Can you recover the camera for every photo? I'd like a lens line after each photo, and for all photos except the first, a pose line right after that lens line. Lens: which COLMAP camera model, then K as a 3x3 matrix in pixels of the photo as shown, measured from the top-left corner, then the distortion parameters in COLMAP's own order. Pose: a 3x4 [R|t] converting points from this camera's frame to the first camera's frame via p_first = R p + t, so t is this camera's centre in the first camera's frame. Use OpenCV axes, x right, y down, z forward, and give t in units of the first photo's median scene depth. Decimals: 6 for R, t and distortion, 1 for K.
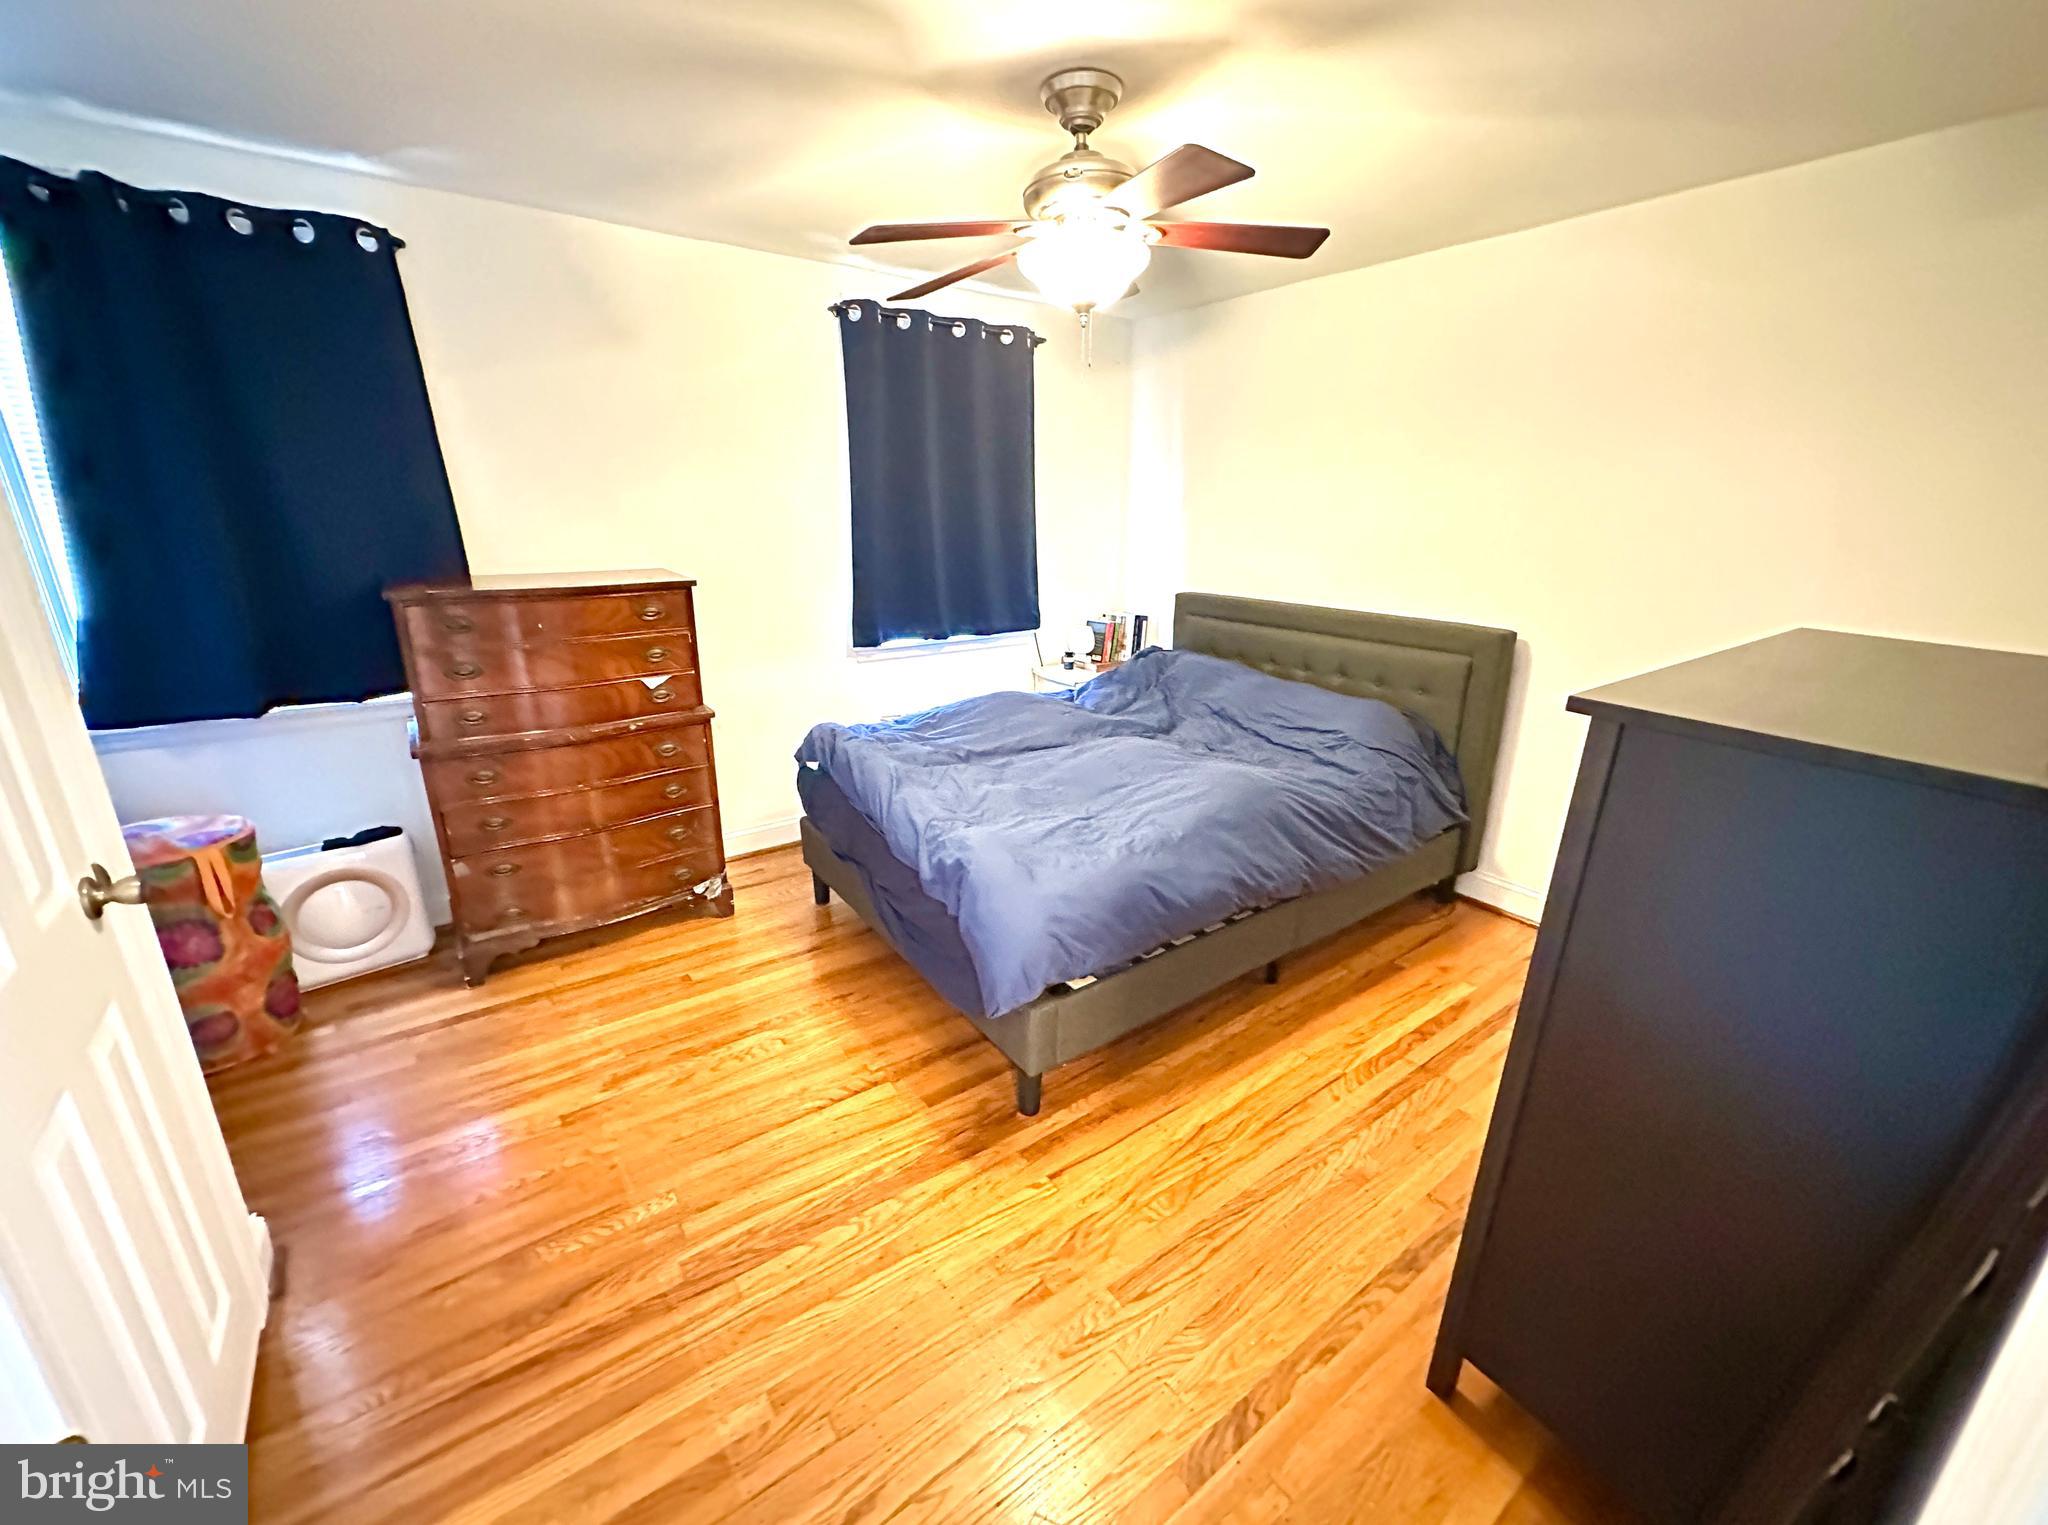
lens RADIAL K [[823.2, 0, 1017.6], [0, 823.2, 761.2], [0, 0, 1]] dist [-0.001547, 0.000274]
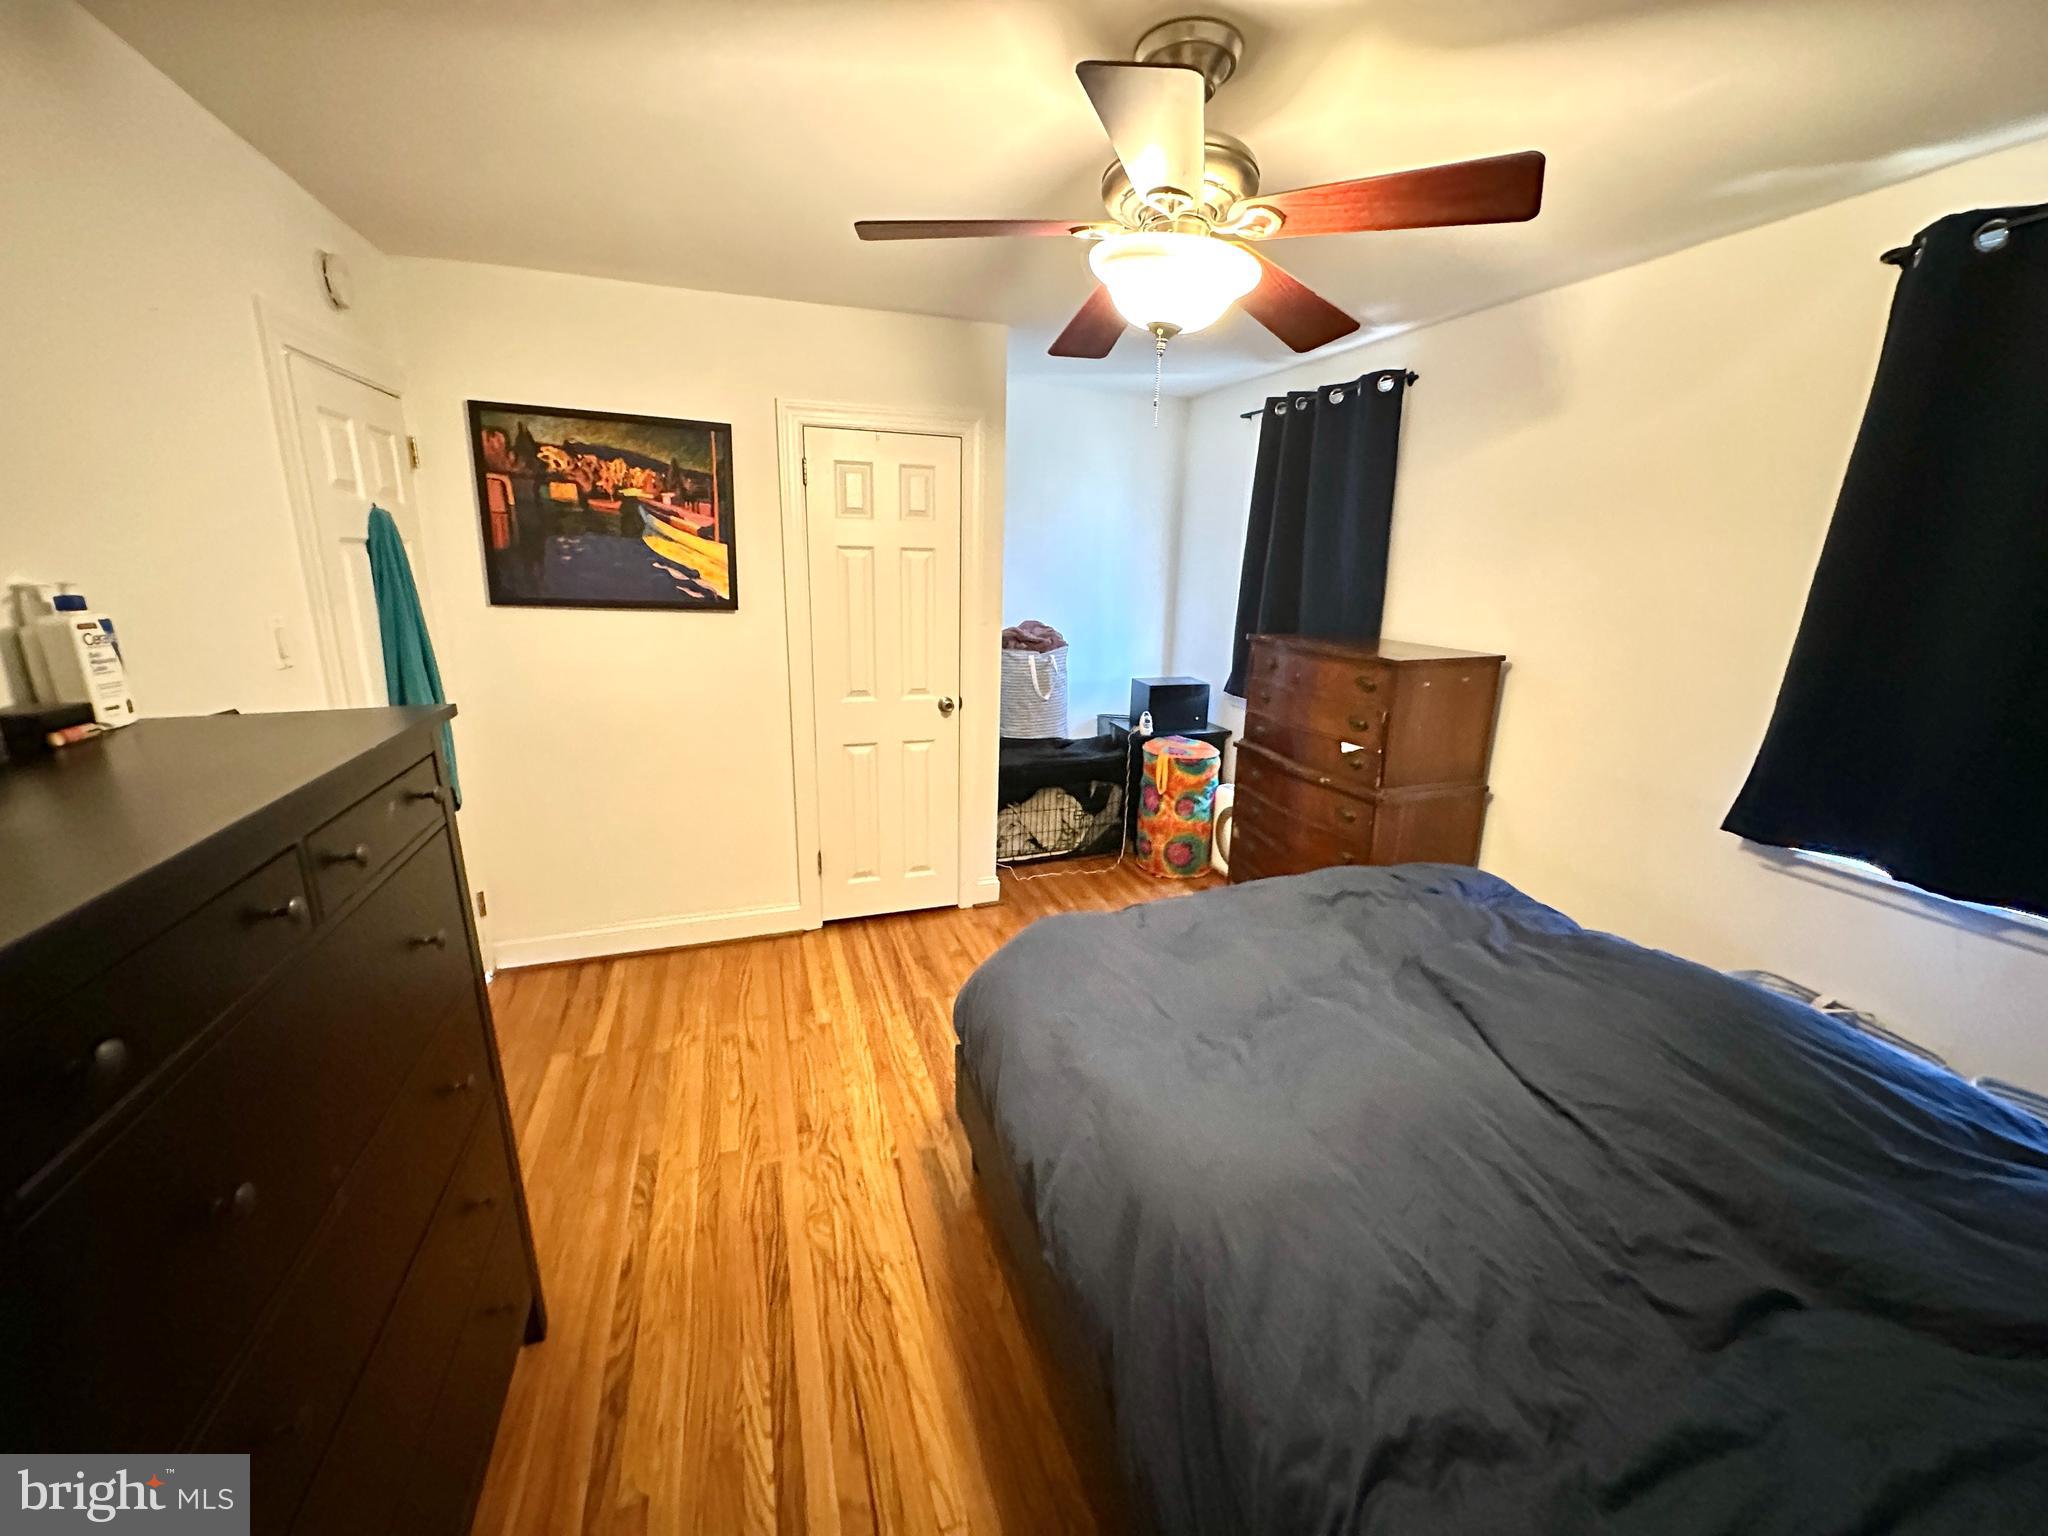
lens RADIAL K [[823.2, 0, 1021.7], [0, 823.2, 767.4], [0, 0, 1]] dist [-0.001547, 0.000274]
pose [[-0.294493, 0.226007, -0.928544, 0.990427], [-0.310751, 0.896183, 0.316687, -0.416912], [0.903719, 0.381808, -0.193688, 1.266618]]
